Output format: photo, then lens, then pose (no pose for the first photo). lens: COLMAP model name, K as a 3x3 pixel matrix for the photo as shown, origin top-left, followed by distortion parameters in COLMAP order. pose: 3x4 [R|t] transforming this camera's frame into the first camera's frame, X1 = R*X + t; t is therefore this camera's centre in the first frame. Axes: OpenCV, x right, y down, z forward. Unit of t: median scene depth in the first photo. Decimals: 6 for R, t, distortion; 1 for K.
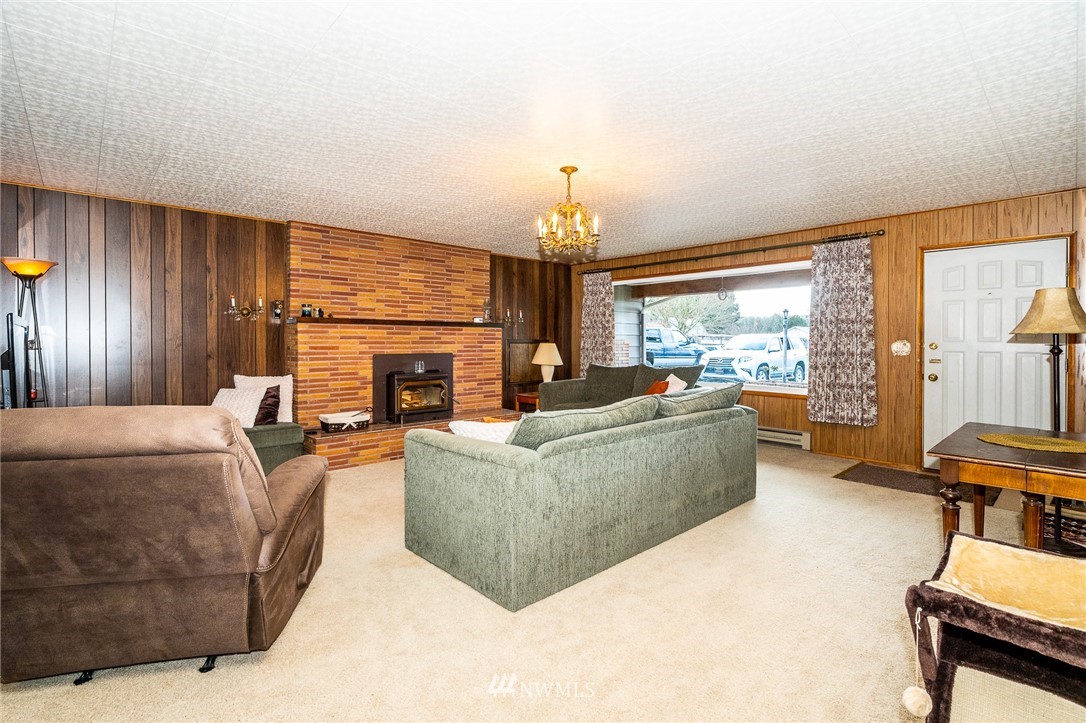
lens RADIAL K [[505.4, 0, 539.0], [0, 505.4, 357.6], [0, 0, 1]] dist [-0.000040, -0.000060]
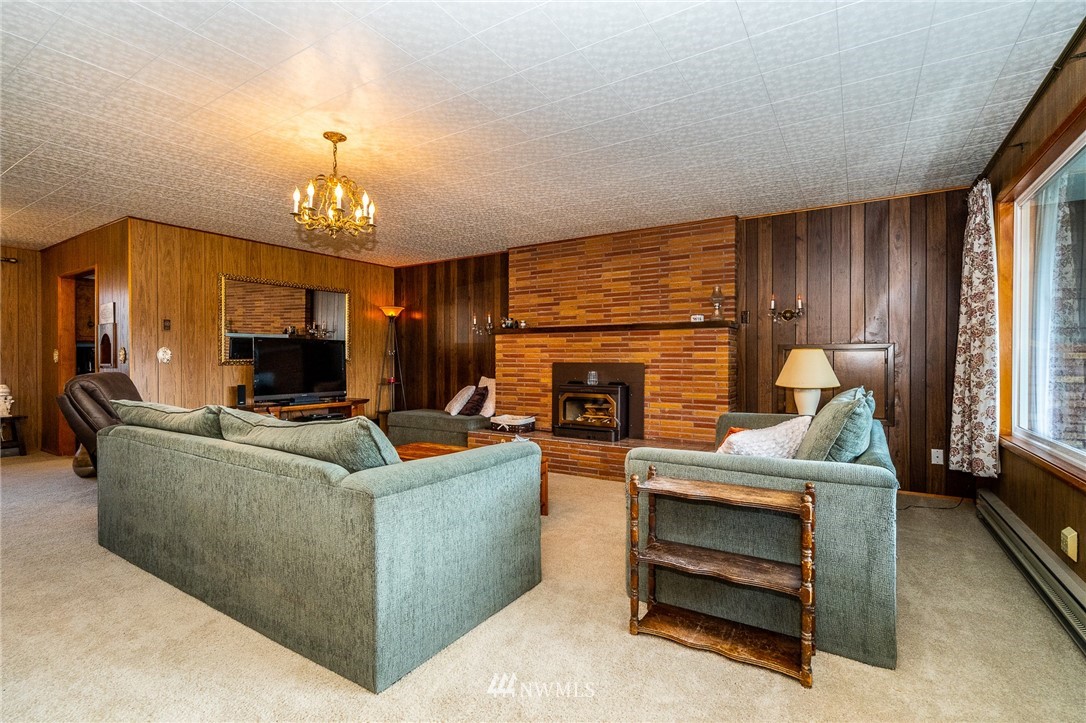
lens RADIAL K [[505.4, 0, 539.0], [0, 505.4, 357.6], [0, 0, 1]] dist [-0.000040, -0.000060]
pose [[0.256581, 0.002490, -0.966520, 0.587438], [-0.026780, 0.999631, -0.004534, -0.010236], [0.966152, 0.027047, 0.256553, 0.673799]]
